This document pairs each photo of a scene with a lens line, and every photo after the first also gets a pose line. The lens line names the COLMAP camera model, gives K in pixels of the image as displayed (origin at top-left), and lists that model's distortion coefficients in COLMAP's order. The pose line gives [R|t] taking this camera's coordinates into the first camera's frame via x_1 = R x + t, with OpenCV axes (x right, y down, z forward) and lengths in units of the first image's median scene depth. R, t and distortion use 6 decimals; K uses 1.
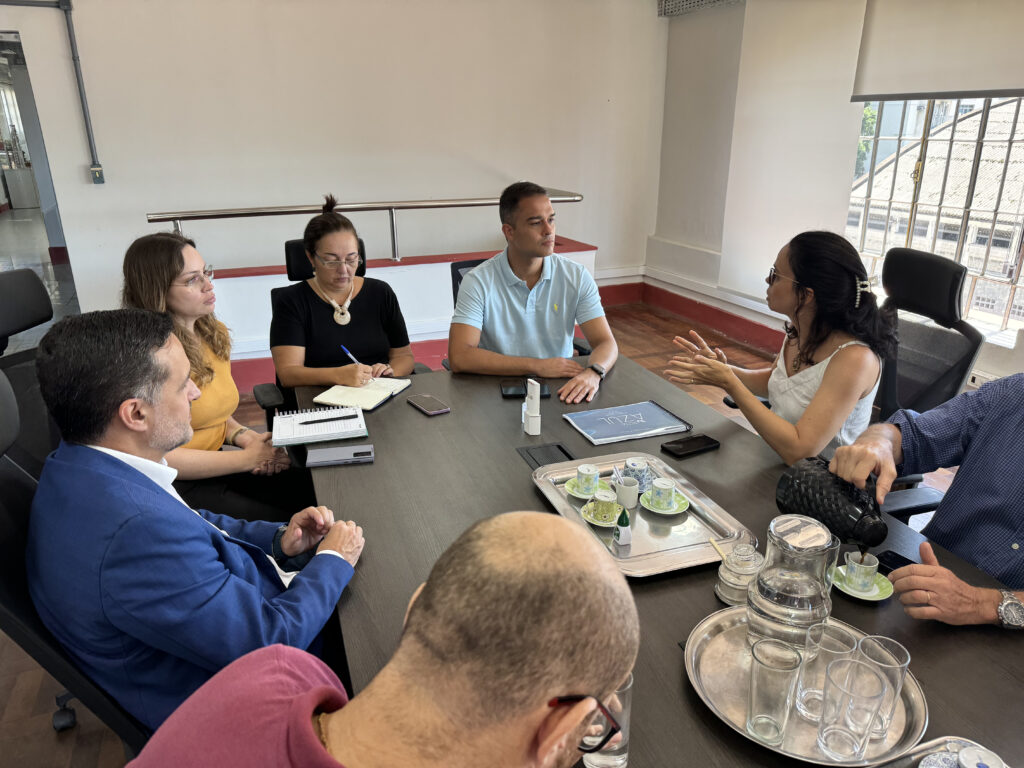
lens RADIAL K [[710.7, 0, 516.8], [0, 710.7, 389.8], [0, 0, 1]] dist [0.030417, -0.034854]
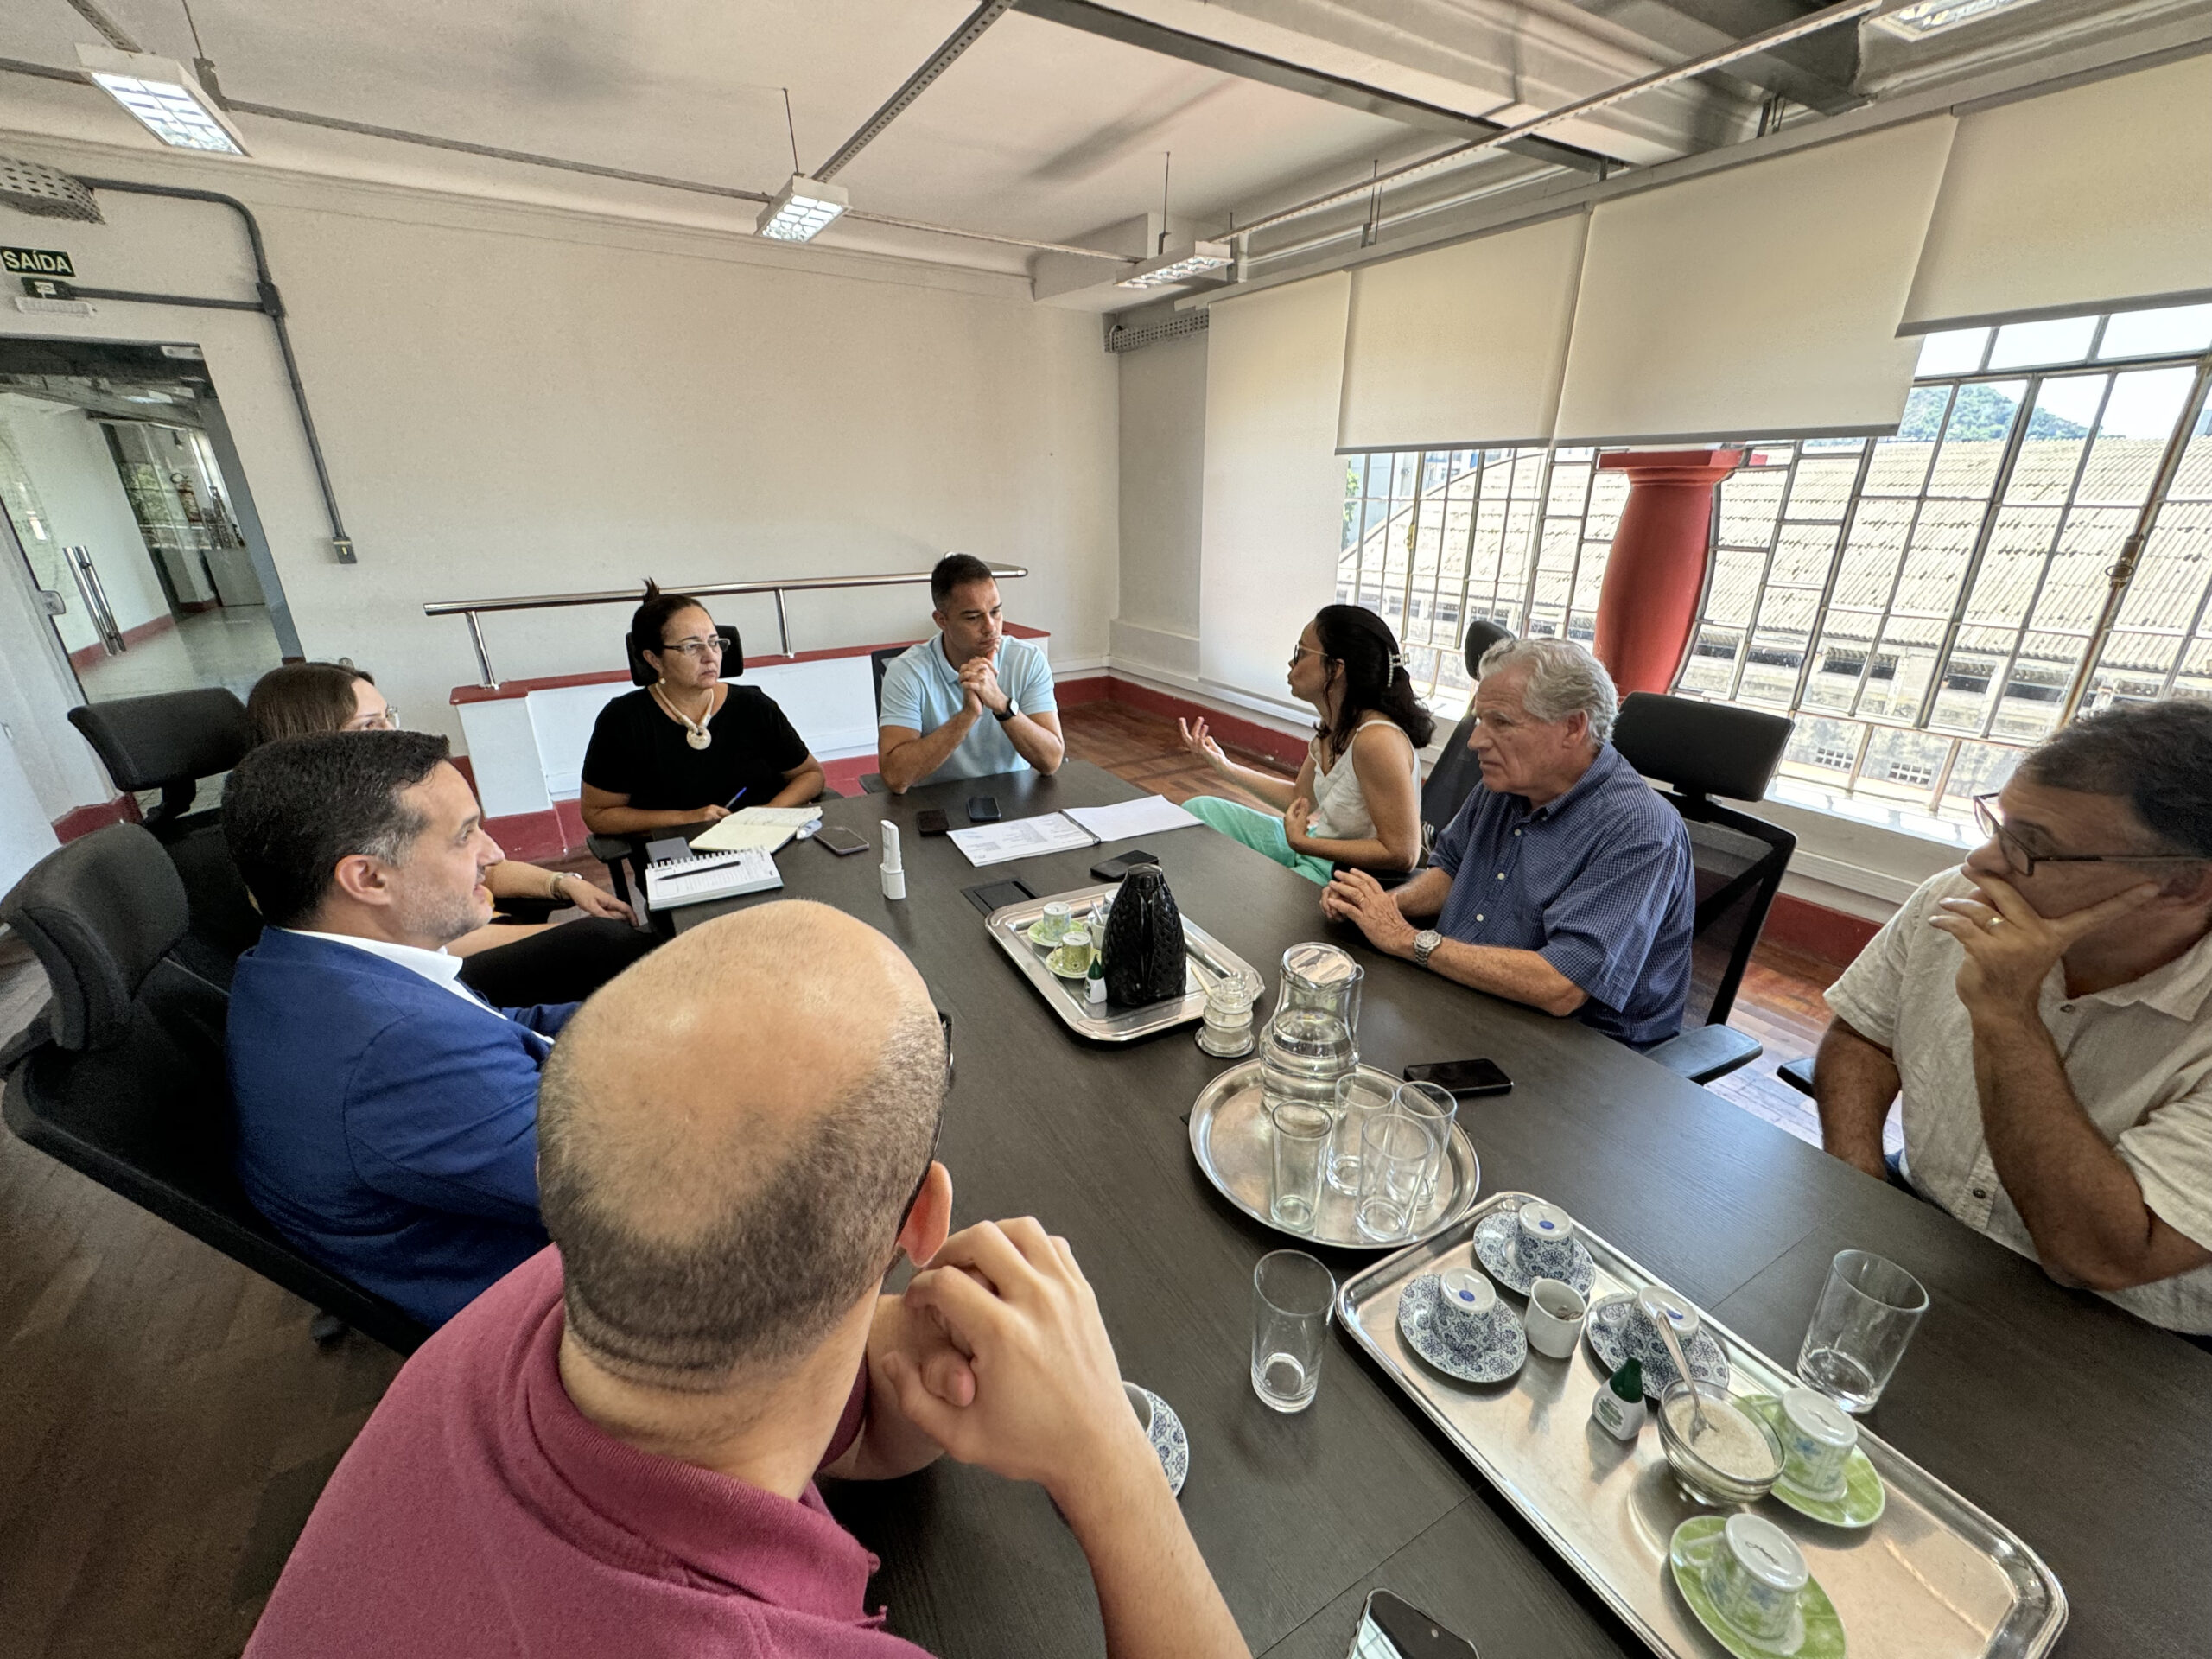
lens RADIAL K [[870.5, 0, 1112.1], [0, 870.5, 817.5], [0, 0, 1]] dist [0.001852, -0.001232]
pose [[0.983698, -0.061799, 0.168876, 0.004546], [0.061056, 0.998088, 0.009592, 0.004598], [-0.169146, 0.000876, 0.985591, 0.031851]]
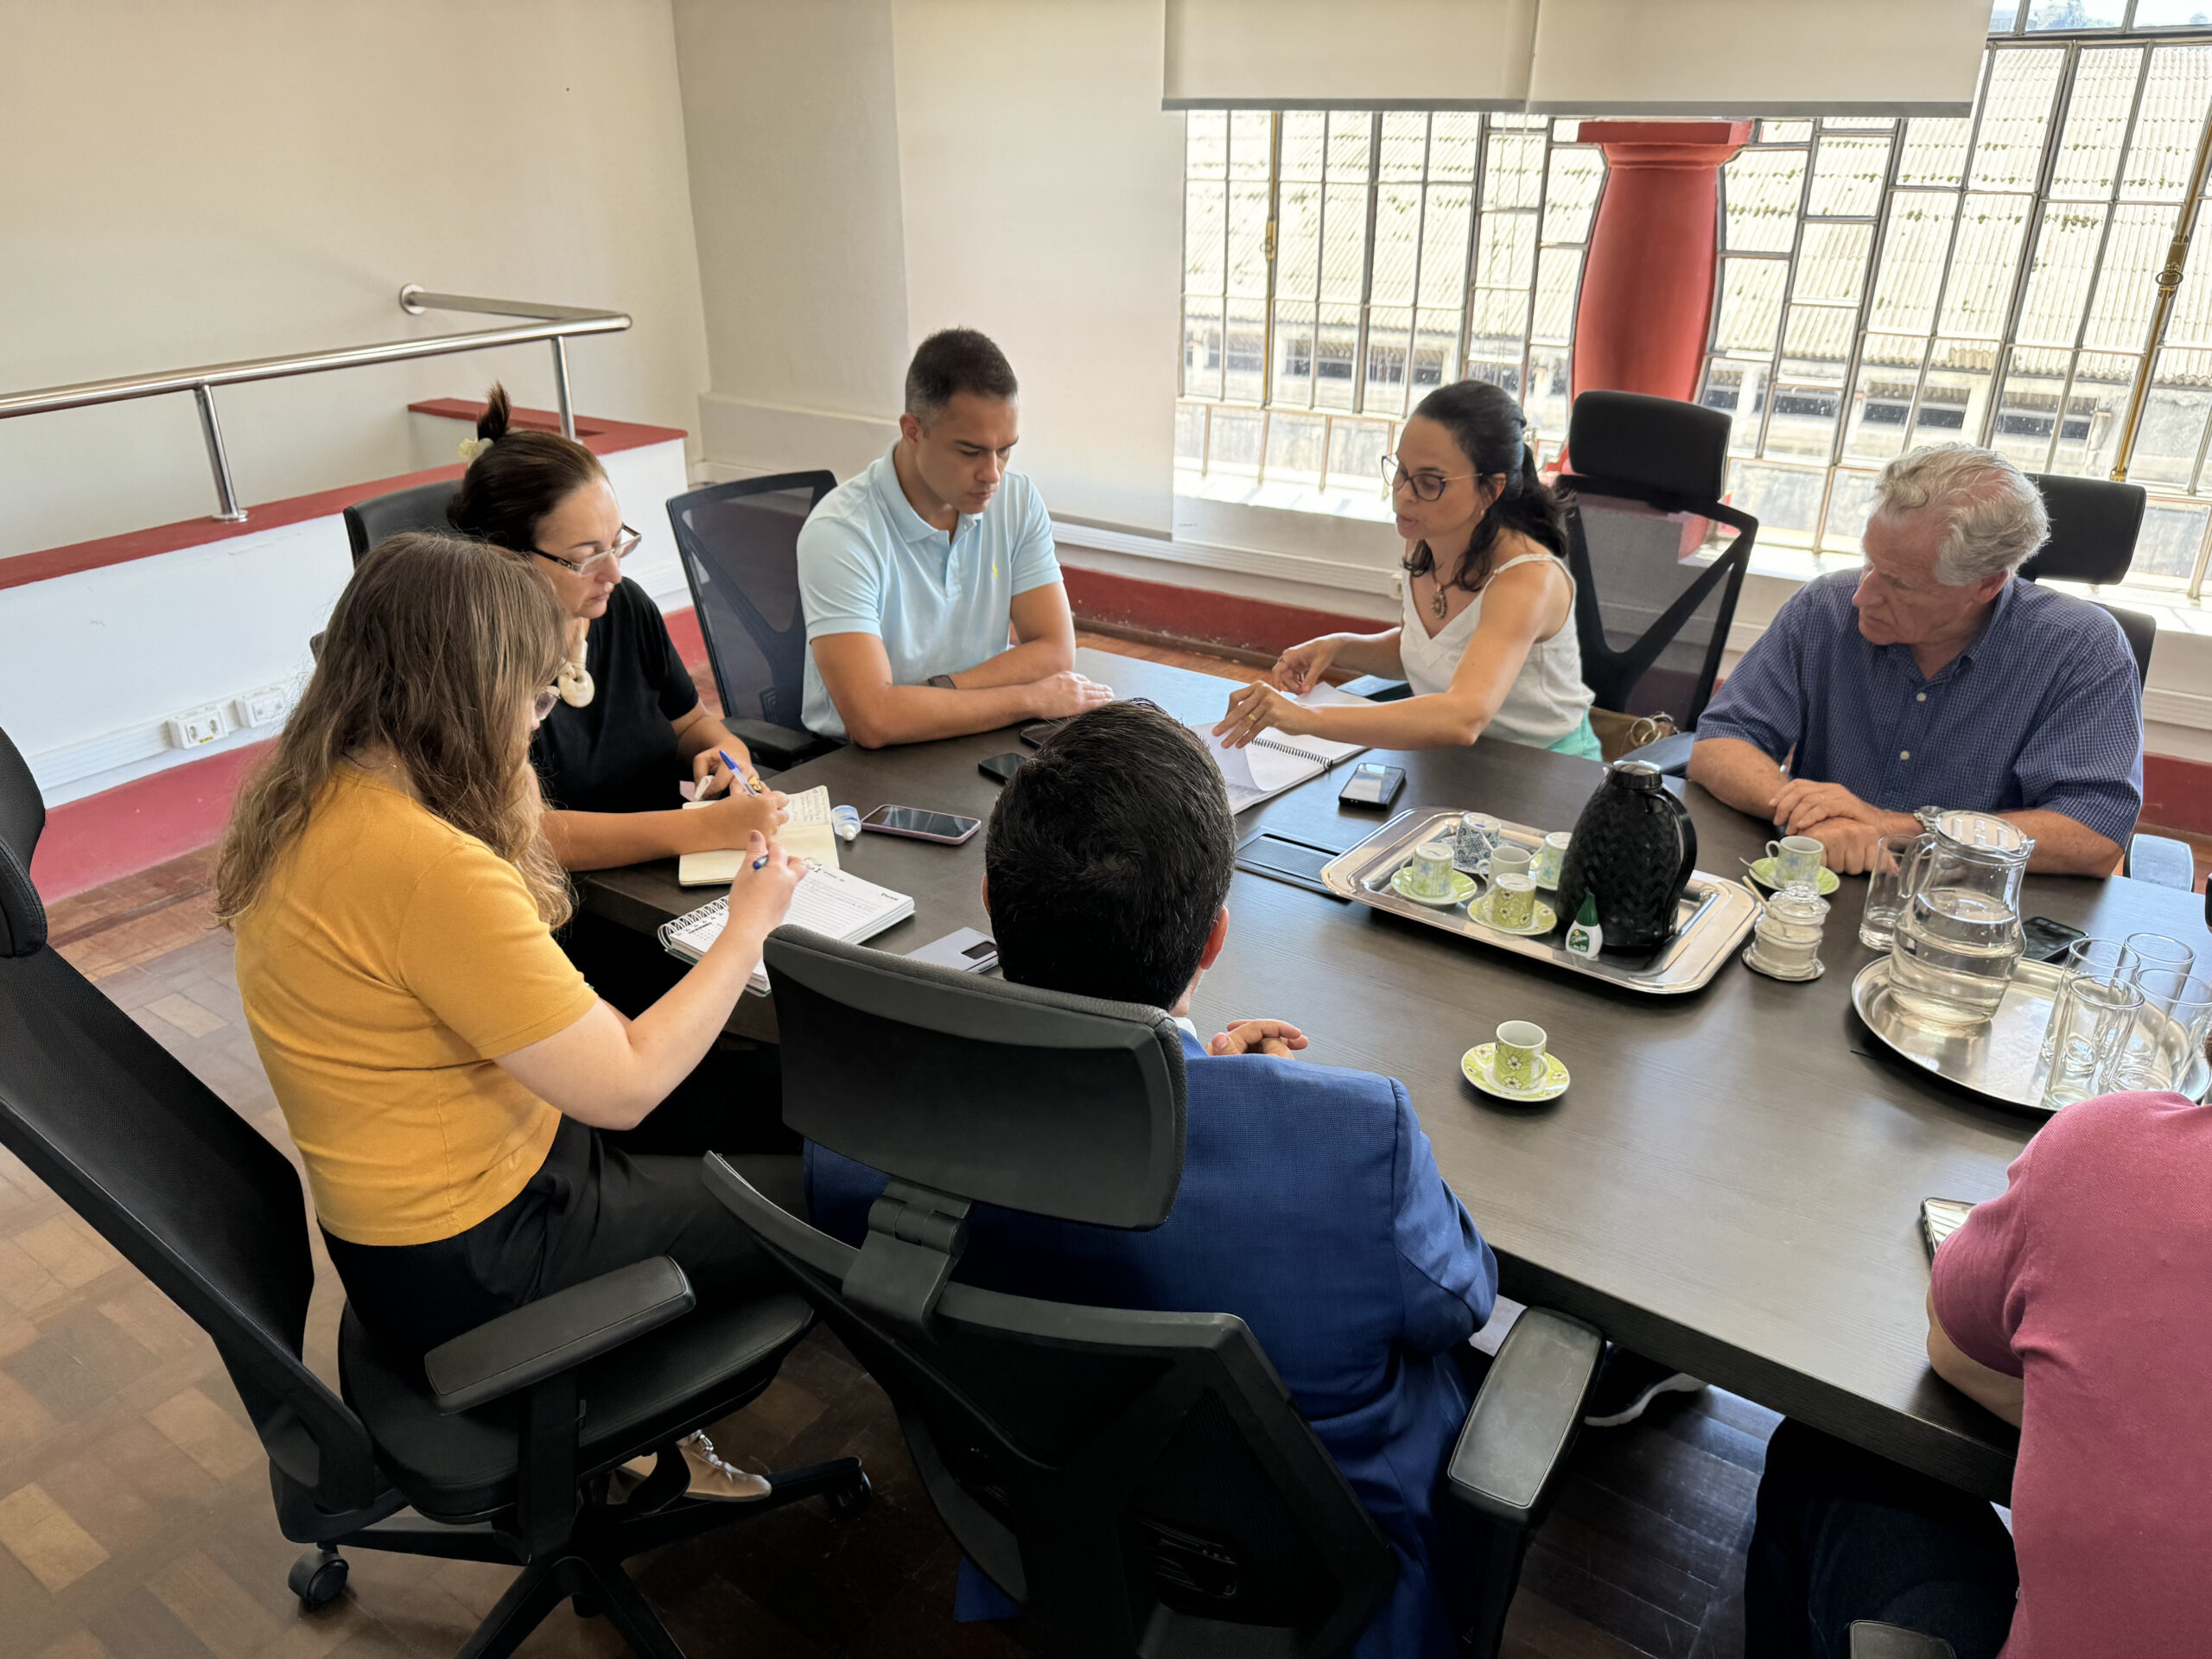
lens RADIAL K [[1535.2, 0, 1109.5], [0, 1535.2, 798.4], [0, 0, 1]] dist [0.030417, -0.034854]
pose [[0.814062, -0.228410, 0.533977, -0.469650], [0.195418, 0.973533, 0.118511, -0.078107], [-0.546914, 0.007874, 0.837152, 0.106521]]
